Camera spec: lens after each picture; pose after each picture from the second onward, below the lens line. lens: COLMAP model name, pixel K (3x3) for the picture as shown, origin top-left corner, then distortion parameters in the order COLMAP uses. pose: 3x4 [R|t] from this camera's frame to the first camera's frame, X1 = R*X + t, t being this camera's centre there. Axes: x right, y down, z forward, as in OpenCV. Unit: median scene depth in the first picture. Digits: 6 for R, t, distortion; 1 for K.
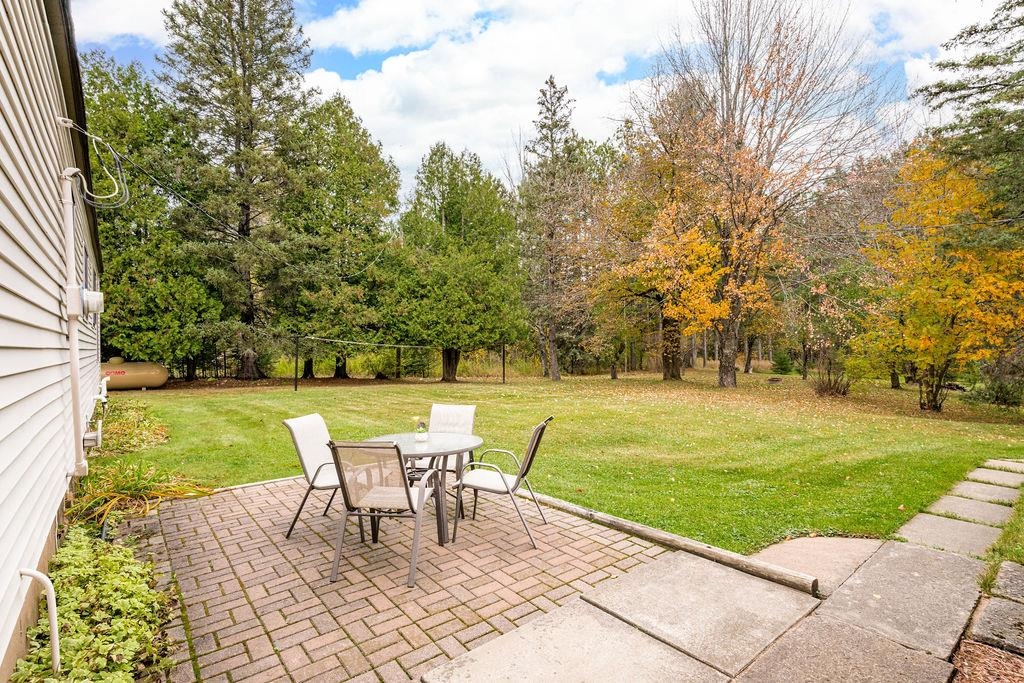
lens RADIAL K [[491.3, 0, 514.0], [0, 491.3, 342.6], [0, 0, 1]] dist [0.002343, 0.001187]
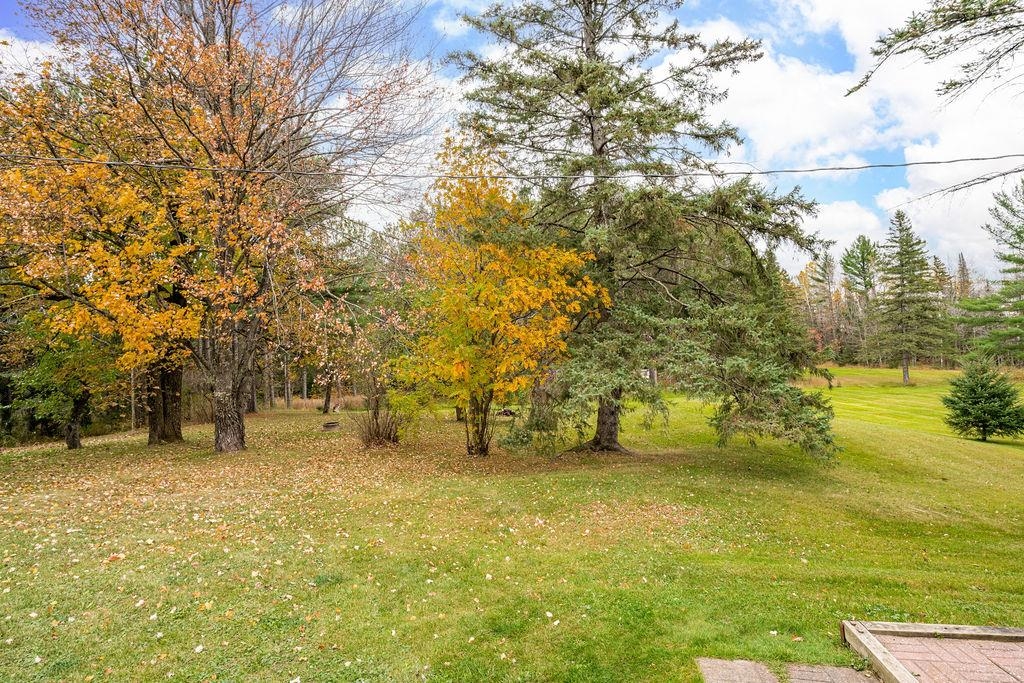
lens RADIAL K [[491.3, 0, 509.6], [0, 491.3, 333.7], [0, 0, 1]] dist [0.002343, 0.001187]
pose [[0.755862, 0.011915, 0.654622, 0.337997], [0.042717, 0.996807, -0.067467, -0.000556], [-0.653336, 0.078960, 0.752939, 0.330479]]
